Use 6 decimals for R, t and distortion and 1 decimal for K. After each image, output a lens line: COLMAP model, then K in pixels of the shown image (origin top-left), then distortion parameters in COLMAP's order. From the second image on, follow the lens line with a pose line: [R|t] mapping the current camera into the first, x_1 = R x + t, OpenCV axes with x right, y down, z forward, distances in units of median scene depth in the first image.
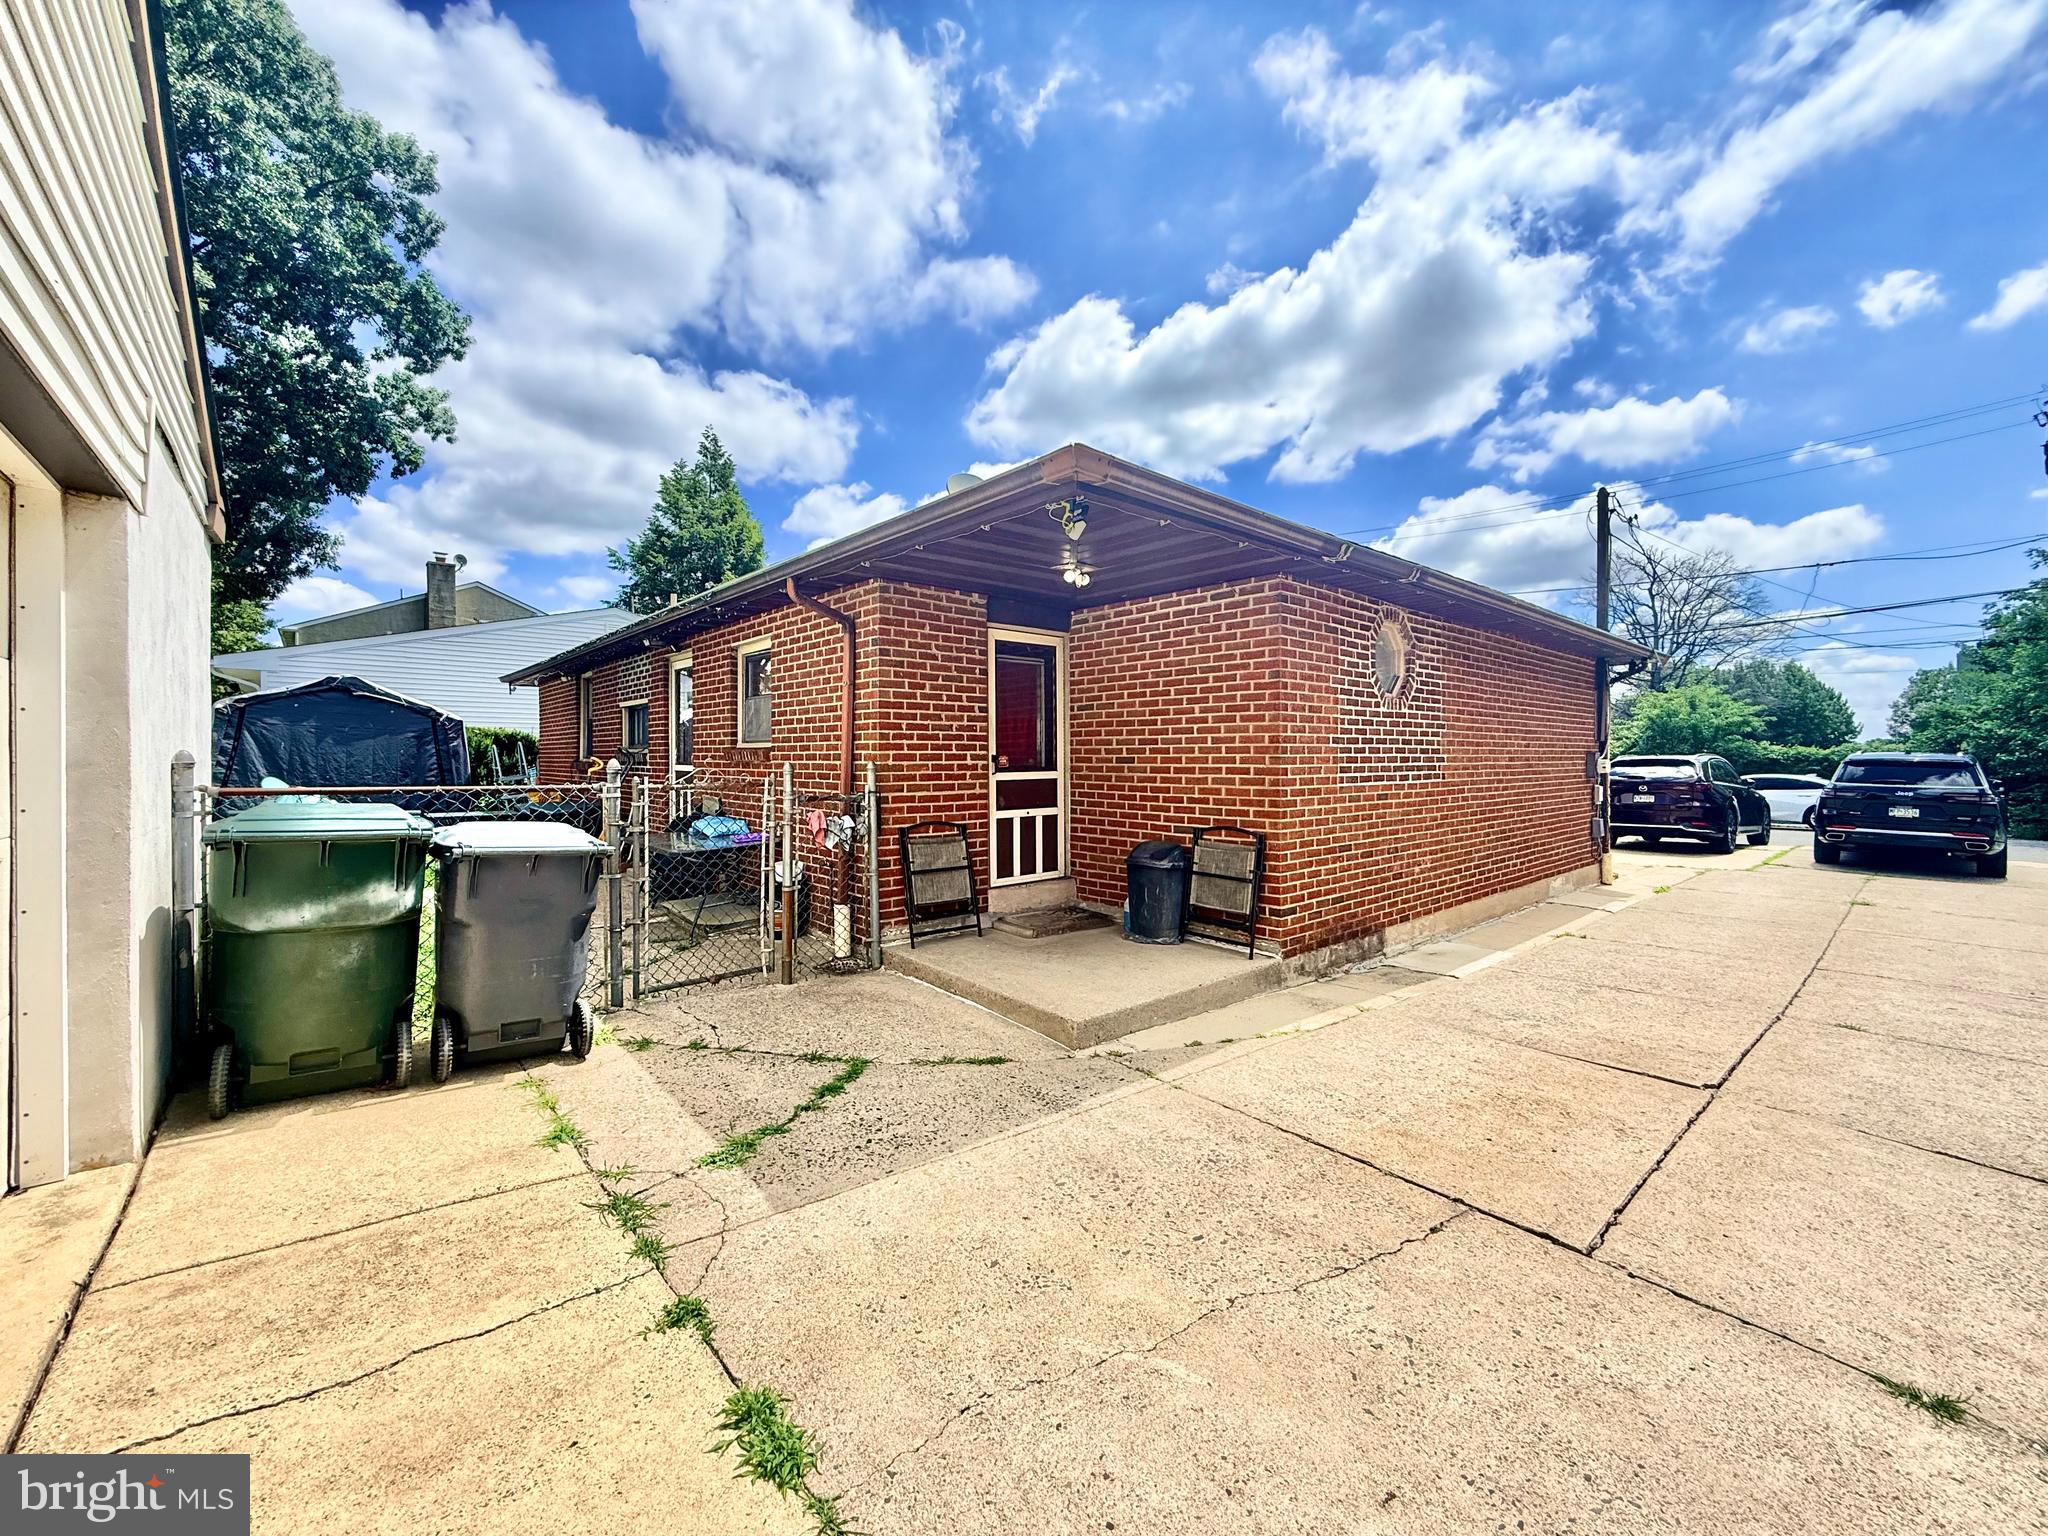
lens RADIAL K [[818.2, 0, 1017.8], [0, 818.2, 762.5], [0, 0, 1]] dist [0.000994, -0.000648]
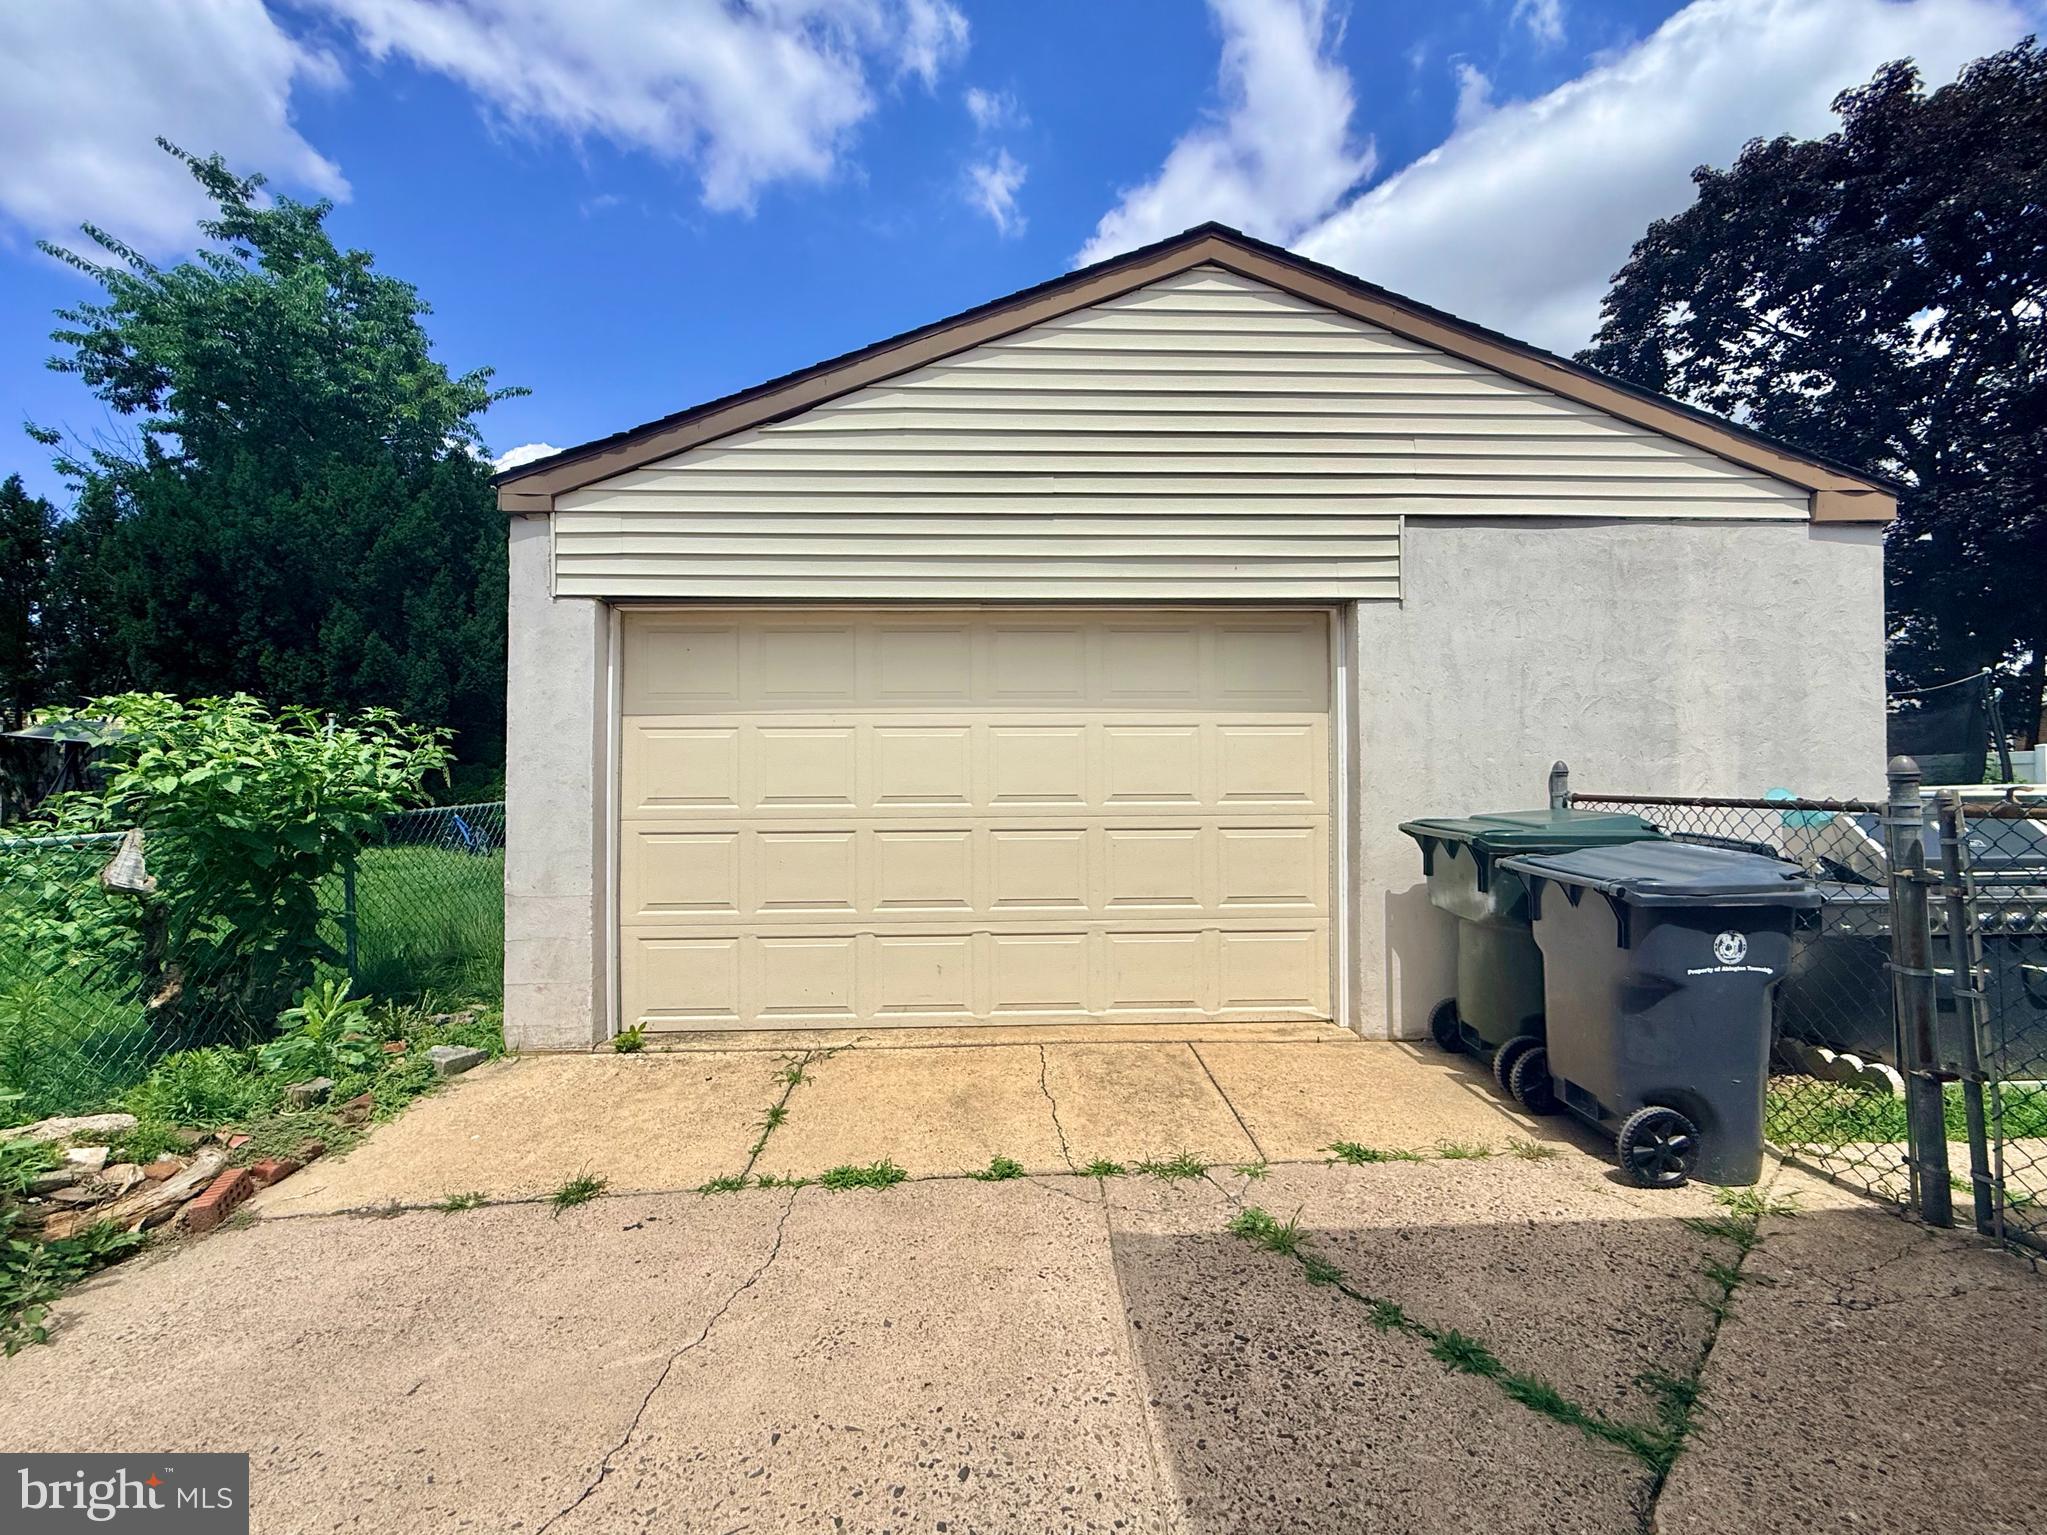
lens RADIAL K [[844.4, 0, 1018.0], [0, 844.4, 763.4], [0, 0, 1]] dist [-0.000477, -0.000015]
pose [[-0.627122, -0.022156, -0.778606, 0.071942], [-0.002597, 0.999649, -0.026355, 0.003956], [0.778917, -0.014506, -0.626960, 0.201072]]
